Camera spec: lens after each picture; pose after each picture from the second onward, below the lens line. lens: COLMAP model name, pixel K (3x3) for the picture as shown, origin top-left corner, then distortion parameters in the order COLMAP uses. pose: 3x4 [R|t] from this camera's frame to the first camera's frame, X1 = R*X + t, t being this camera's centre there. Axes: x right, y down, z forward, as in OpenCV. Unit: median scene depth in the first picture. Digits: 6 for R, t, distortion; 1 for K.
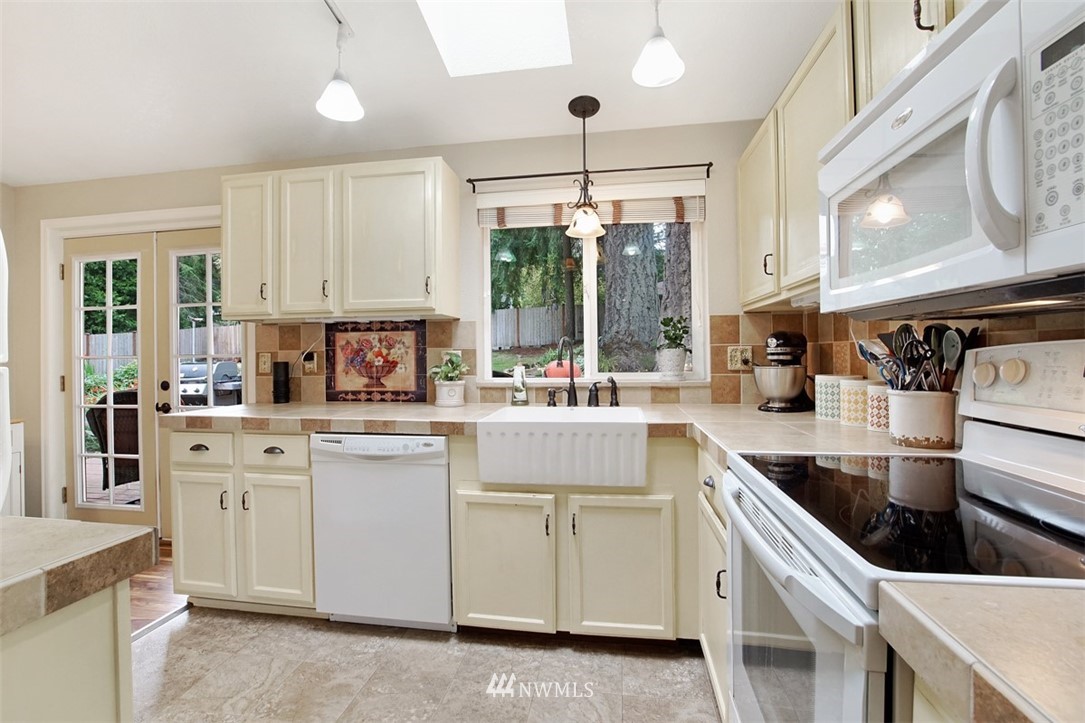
lens RADIAL K [[482.6, 0, 545.1], [0, 482.6, 355.3], [0, 0, 1]] dist [-0.028095, 0.000049]
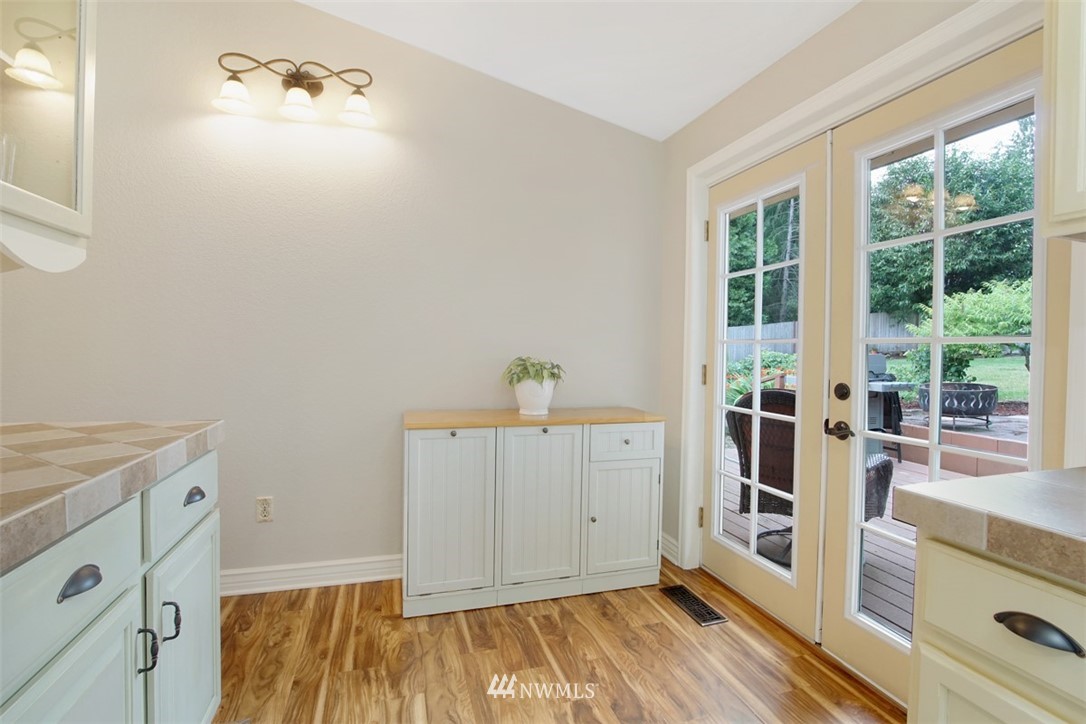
lens RADIAL K [[496.6, 0, 538.2], [0, 496.6, 351.2], [0, 0, 1]] dist [-0.040973, 0.010132]
pose [[0.426863, 0.025343, -0.903961, -0.411283], [-0.019039, 0.999638, 0.019034, 0.011551], [0.904116, 0.009086, 0.427191, 0.403297]]
